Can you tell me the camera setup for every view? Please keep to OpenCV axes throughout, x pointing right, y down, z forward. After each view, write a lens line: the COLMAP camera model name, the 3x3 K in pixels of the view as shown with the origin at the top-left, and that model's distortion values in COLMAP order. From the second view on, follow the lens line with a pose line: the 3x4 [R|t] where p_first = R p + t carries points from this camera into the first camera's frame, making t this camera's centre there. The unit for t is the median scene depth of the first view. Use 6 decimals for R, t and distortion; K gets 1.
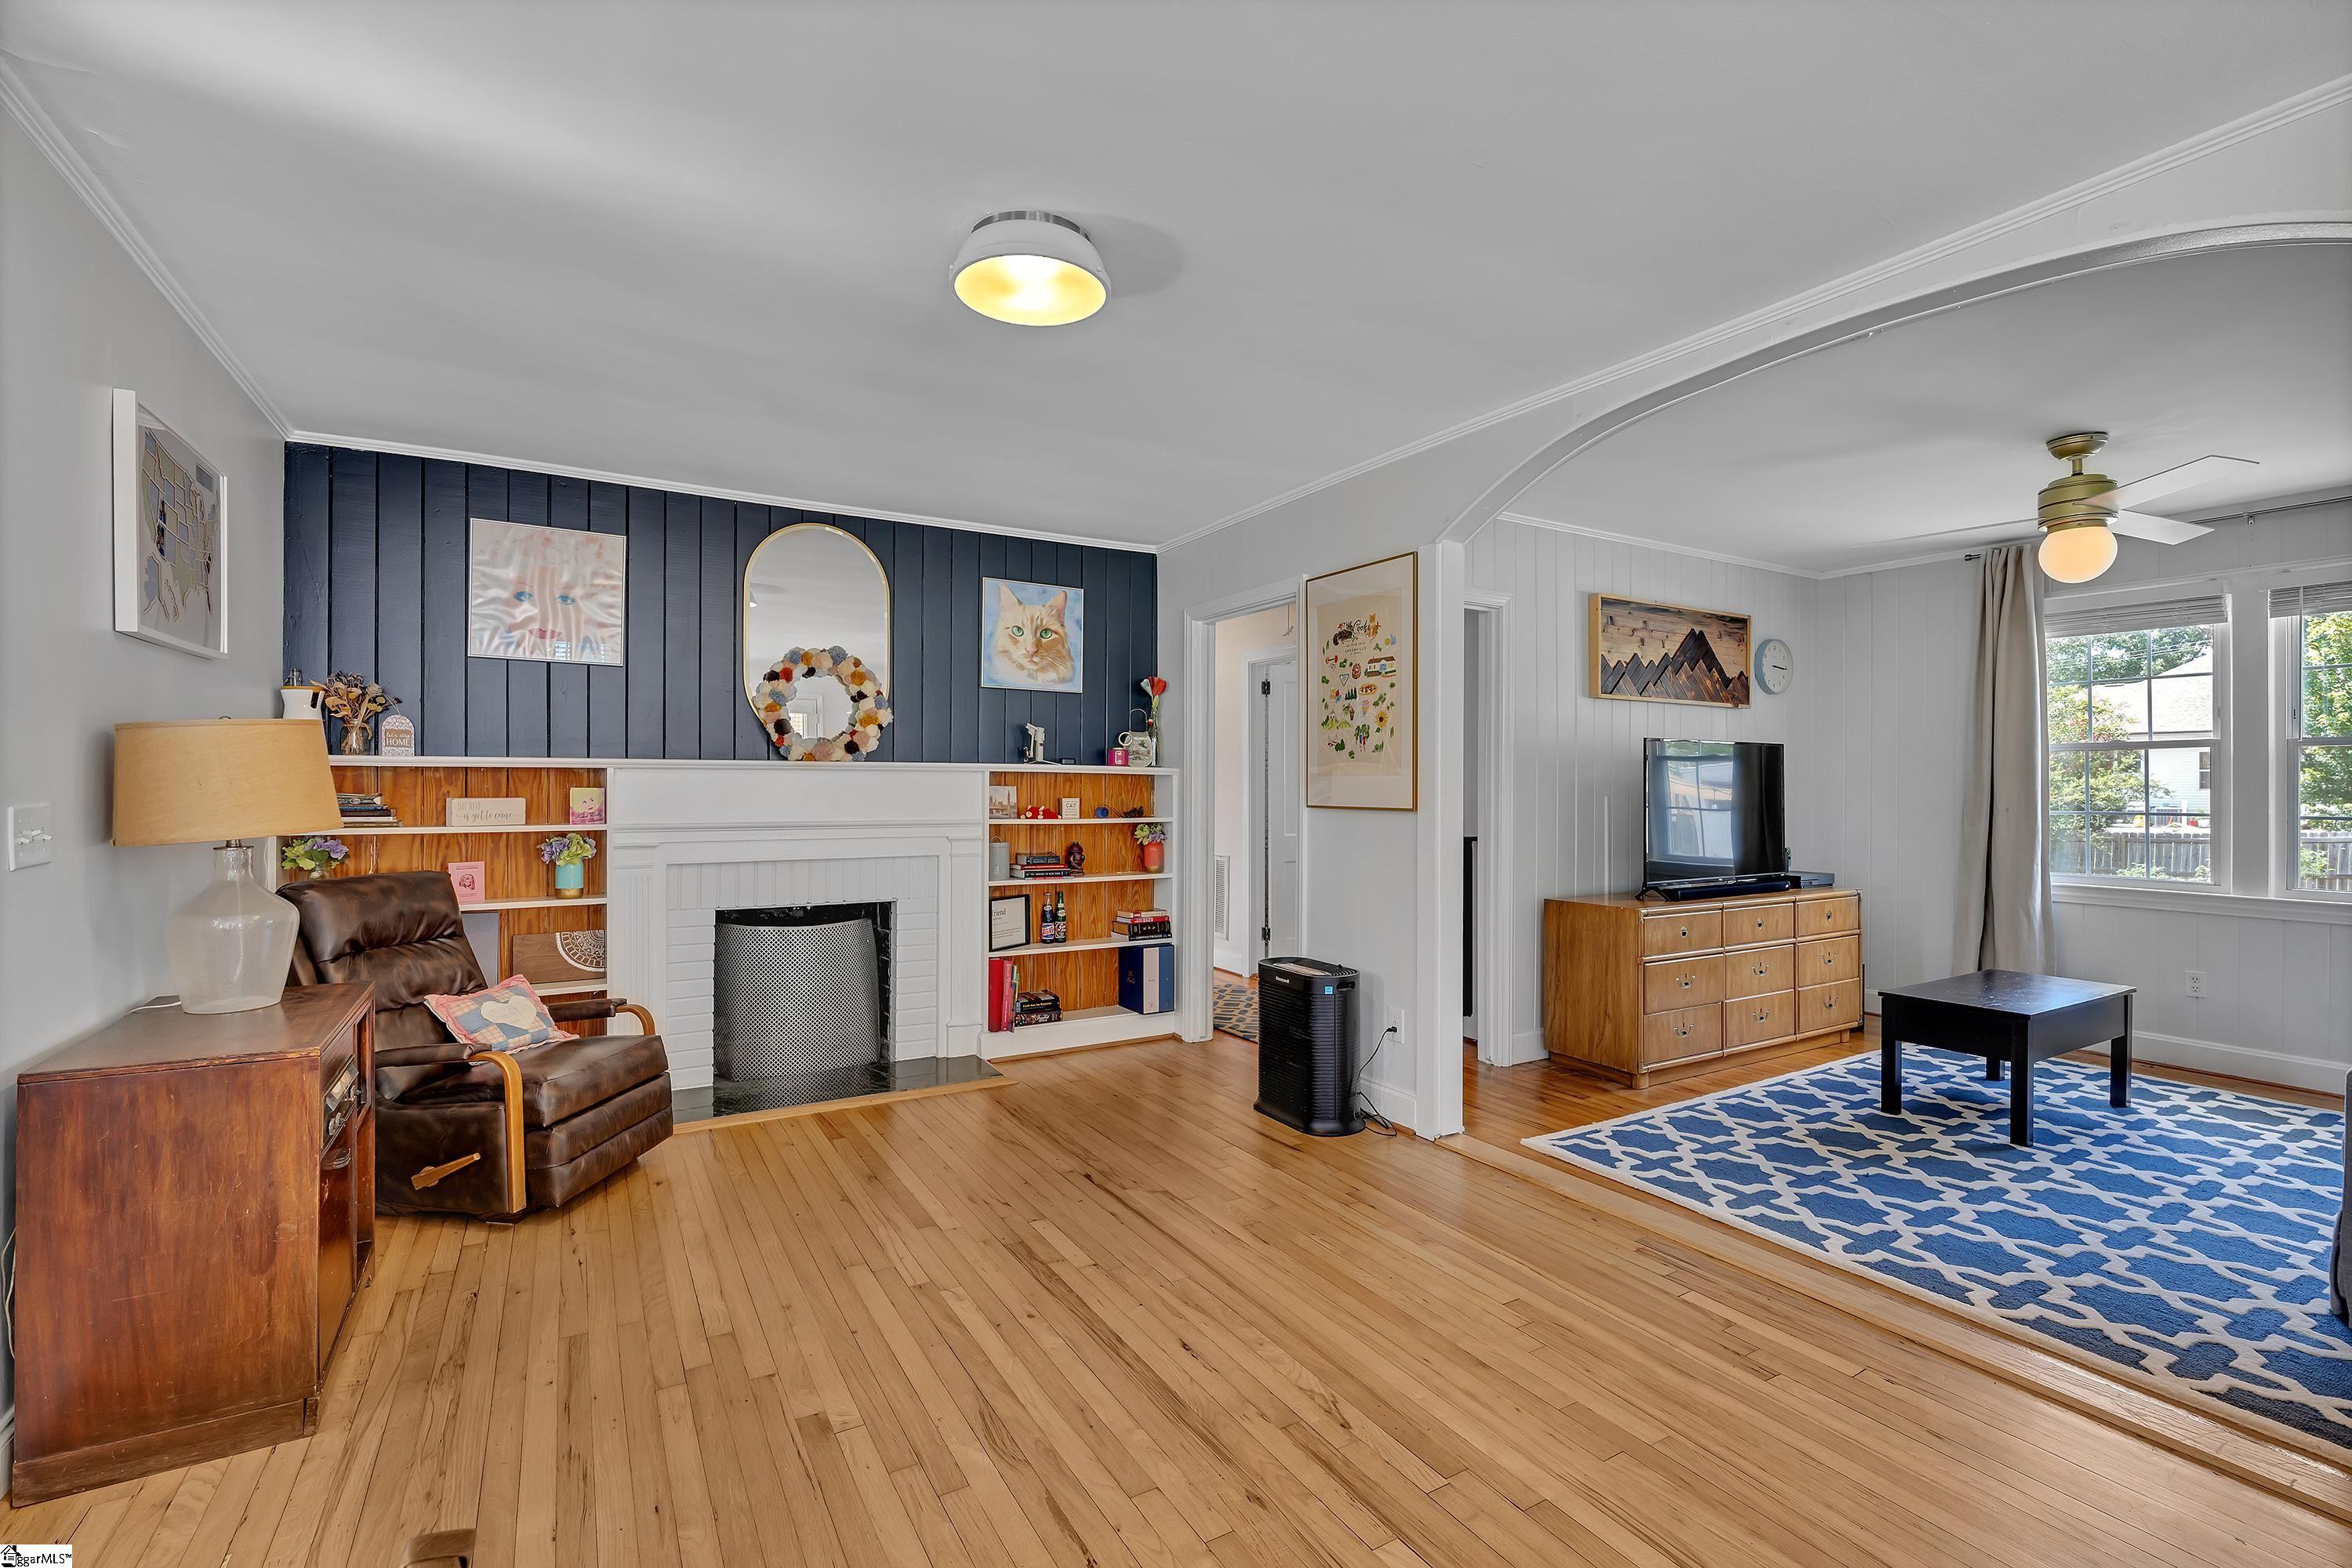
lens RADIAL K [[1040.8, 0, 1178.3], [0, 1040.8, 785.1], [0, 0, 1]] dist [-0.004706, 0.000073]
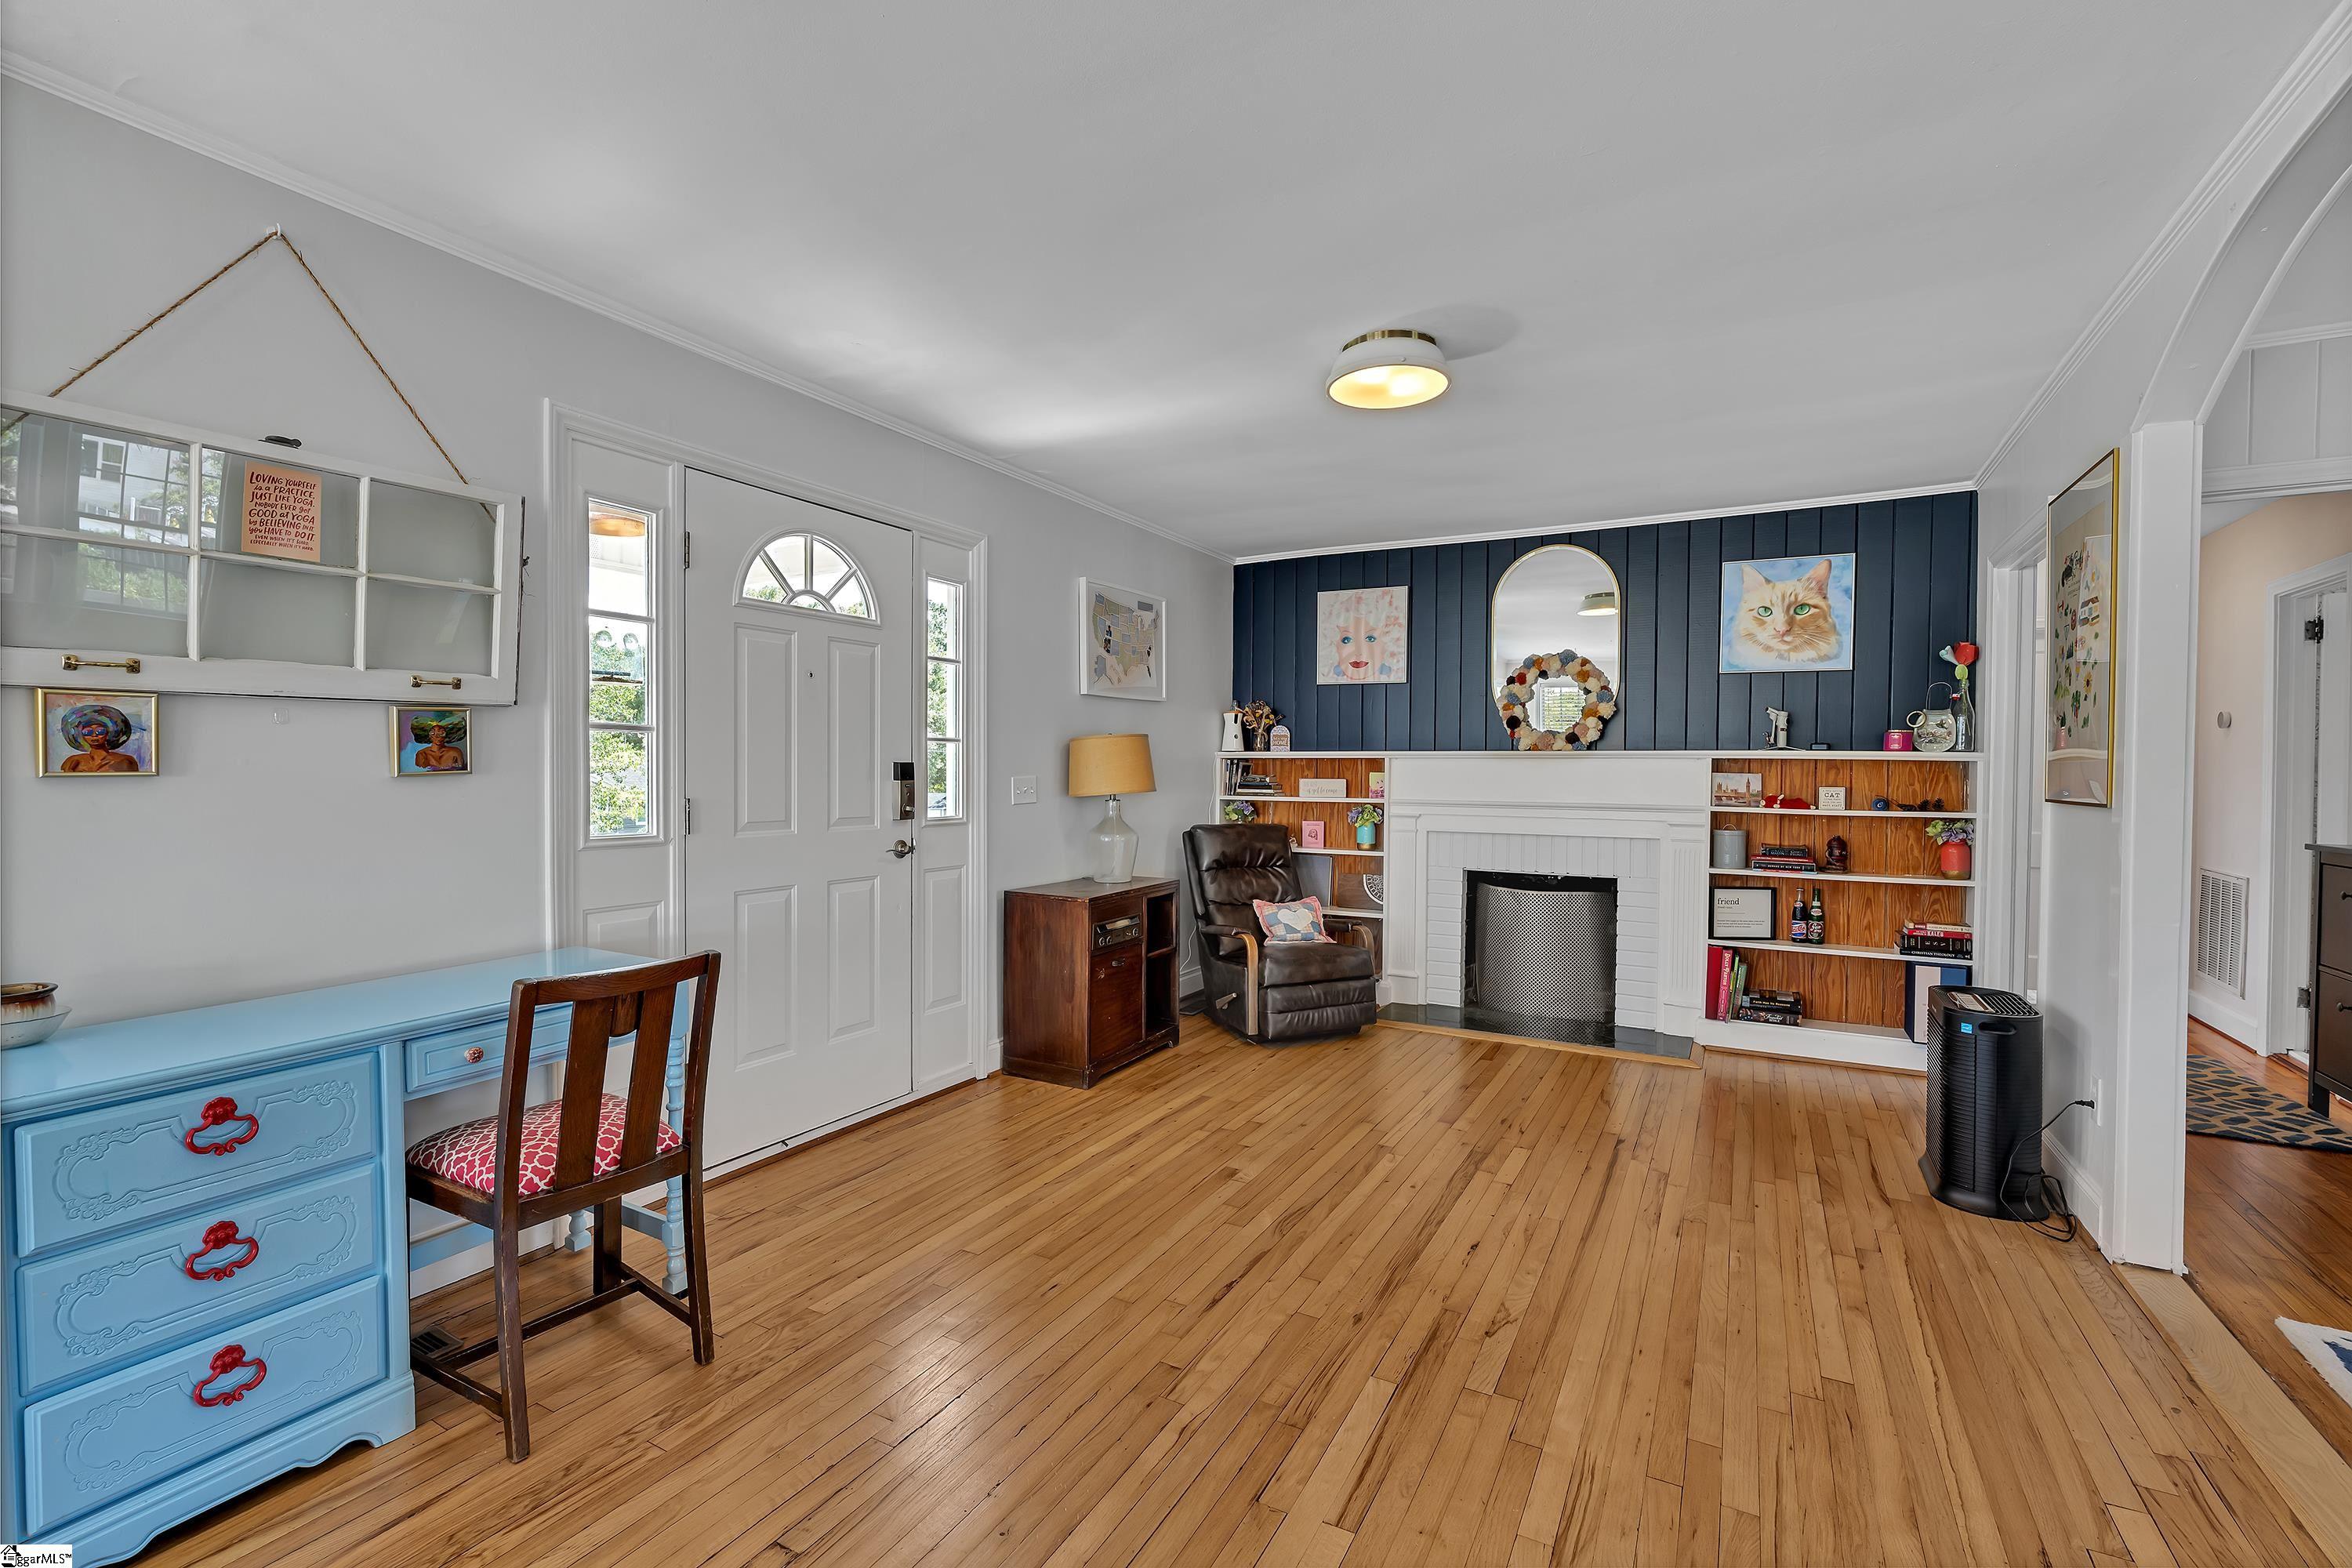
lens RADIAL K [[1018.3, 0, 1175.4], [0, 1018.3, 787.2], [0, 0, 1]] dist [-0.008307, 0.000131]
pose [[0.503146, 0.015564, -0.864061, 0.494300], [-0.006173, 0.999877, 0.014416, 0.004384], [0.864179, -0.001920, 0.503181, 0.079744]]
